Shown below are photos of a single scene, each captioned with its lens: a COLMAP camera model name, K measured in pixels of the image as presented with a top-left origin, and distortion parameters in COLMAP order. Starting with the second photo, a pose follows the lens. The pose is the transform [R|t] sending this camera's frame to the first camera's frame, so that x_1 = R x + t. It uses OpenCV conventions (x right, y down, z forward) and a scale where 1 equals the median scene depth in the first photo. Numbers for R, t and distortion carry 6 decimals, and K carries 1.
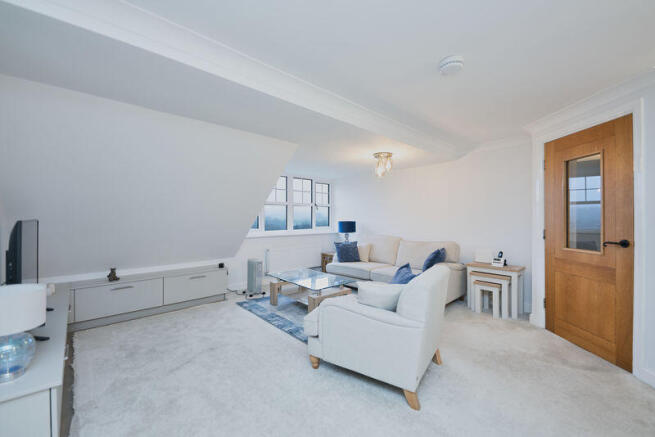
lens RADIAL K [[266.1, 0, 327.5], [0, 266.1, 218.5], [0, 0, 1]] dist [0.019790, 0.000140]
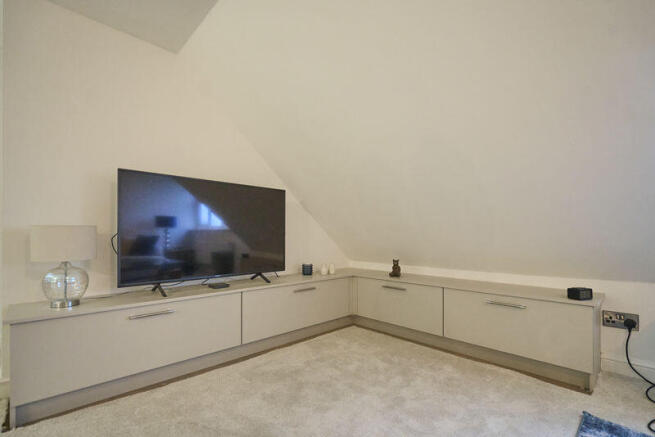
lens RADIAL K [[299.8, 0, 327.2], [0, 299.8, 236.4], [0, 0, 1]] dist [0.002969, 0.000361]
pose [[0.025687, -0.000601, -0.999670, 0.015109], [-0.004209, 0.999991, -0.000709, 0.106995], [0.999661, 0.004226, 0.025684, 0.701690]]
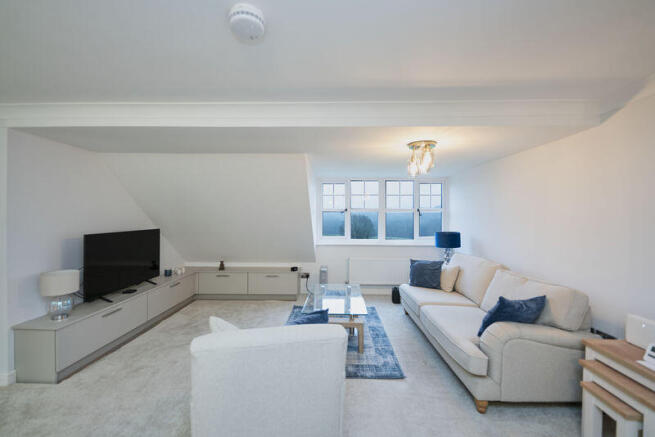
lens RADIAL K [[266.1, 0, 327.5], [0, 266.1, 218.5], [0, 0, 1]] dist [0.019790, 0.000140]
pose [[0.722466, 0.009444, -0.691342, 0.516816], [-0.006106, 0.999955, 0.007279, -0.048075], [0.691380, -0.001037, 0.722491, 0.324113]]
